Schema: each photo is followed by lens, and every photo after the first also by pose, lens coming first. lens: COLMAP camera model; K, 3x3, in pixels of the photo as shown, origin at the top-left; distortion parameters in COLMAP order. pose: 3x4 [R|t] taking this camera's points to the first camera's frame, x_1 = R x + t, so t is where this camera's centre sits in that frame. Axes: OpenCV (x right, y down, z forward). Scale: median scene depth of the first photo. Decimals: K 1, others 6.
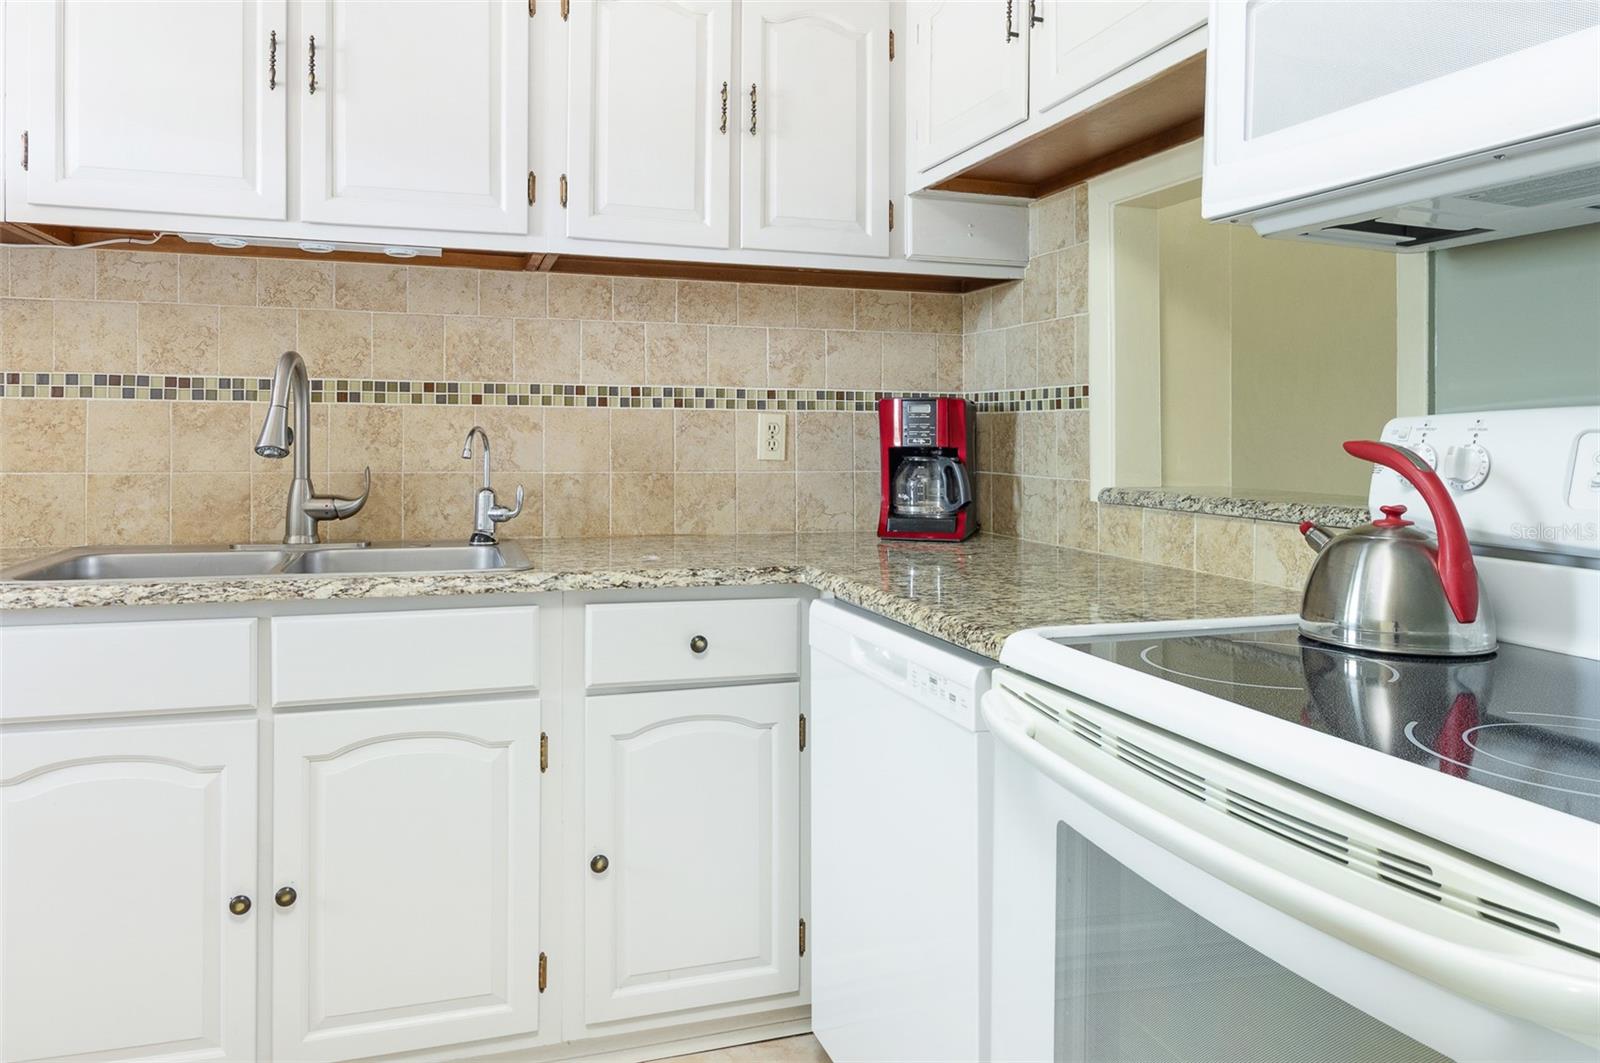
lens RADIAL K [[1079.6, 0, 801.6], [0, 1079.6, 430.1], [0, 0, 1]] dist [-0.002083, -0.000590]
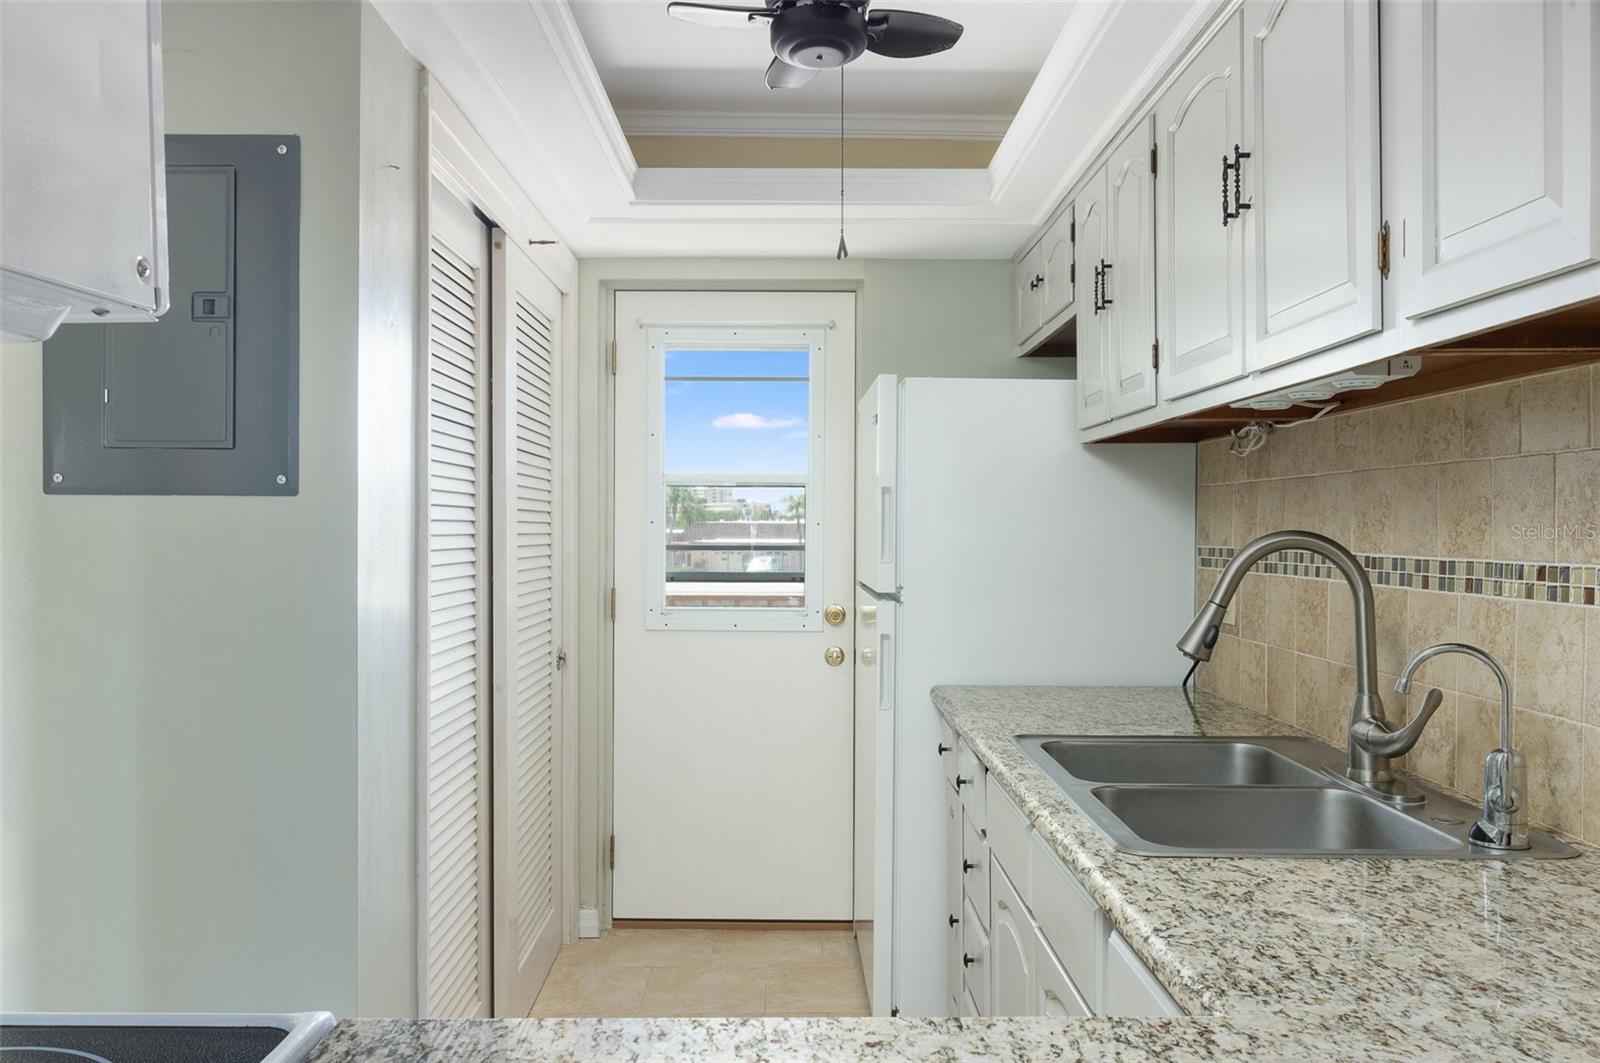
lens RADIAL K [[1242.5, 0, 800.0], [0, 1242.5, 531.5], [0, 0, 1]] dist [0.002247, 0.000878]
pose [[-0.293999, -0.005798, -0.955788, 0.466162], [-0.002270, 0.999983, -0.005368, -0.060869], [0.955803, 0.000592, -0.294007, 0.842250]]
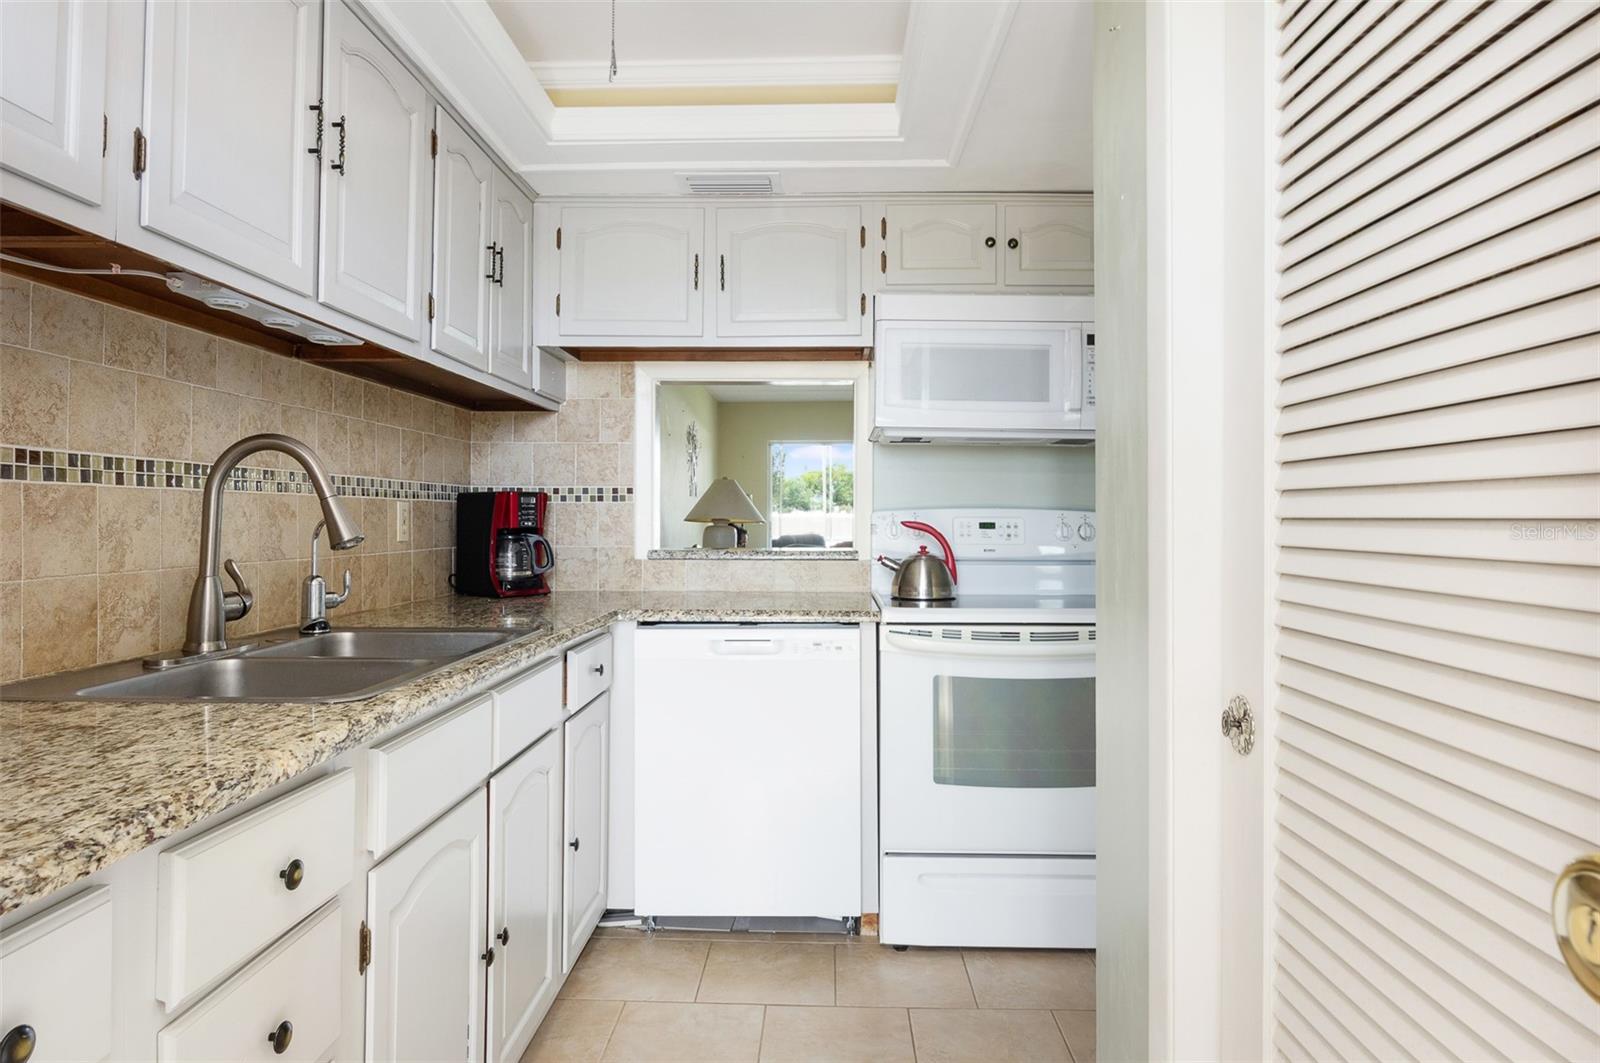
lens RADIAL K [[964.8, 0, 779.0], [0, 964.8, 498.2], [0, 0, 1]] dist [-0.002848, -0.001322]
pose [[0.347975, 0.011382, 0.937435, -0.992630], [-0.003773, 0.999935, -0.010740, -0.010706], [-0.937496, 0.000200, 0.347996, 0.288249]]
